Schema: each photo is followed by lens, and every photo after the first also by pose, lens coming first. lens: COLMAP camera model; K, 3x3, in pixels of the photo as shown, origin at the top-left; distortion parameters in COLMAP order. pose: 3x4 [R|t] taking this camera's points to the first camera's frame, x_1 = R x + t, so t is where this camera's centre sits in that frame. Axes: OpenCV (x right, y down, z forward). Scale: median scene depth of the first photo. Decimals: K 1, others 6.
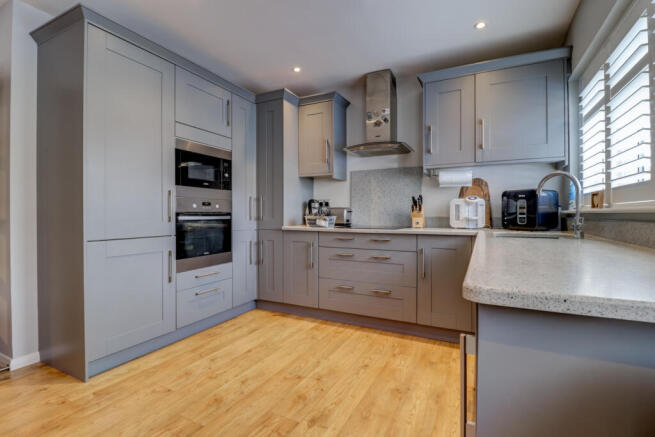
lens RADIAL K [[312.3, 0, 327.9], [0, 312.3, 217.4], [0, 0, 1]] dist [-0.004581, -0.000769]
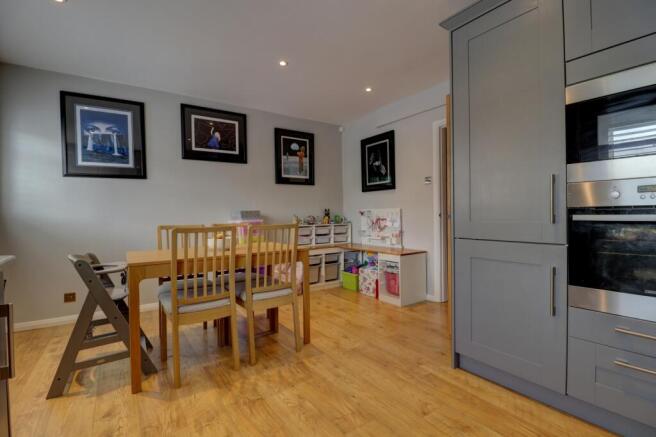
lens RADIAL K [[312.7, 0, 329.0], [0, 312.7, 215.9], [0, 0, 1]] dist [-0.004581, -0.000769]
pose [[-0.488134, 0.013794, -0.872660, 0.341675], [0.011565, 0.999890, 0.009336, -0.013692], [0.872692, -0.005535, -0.488239, 1.061674]]
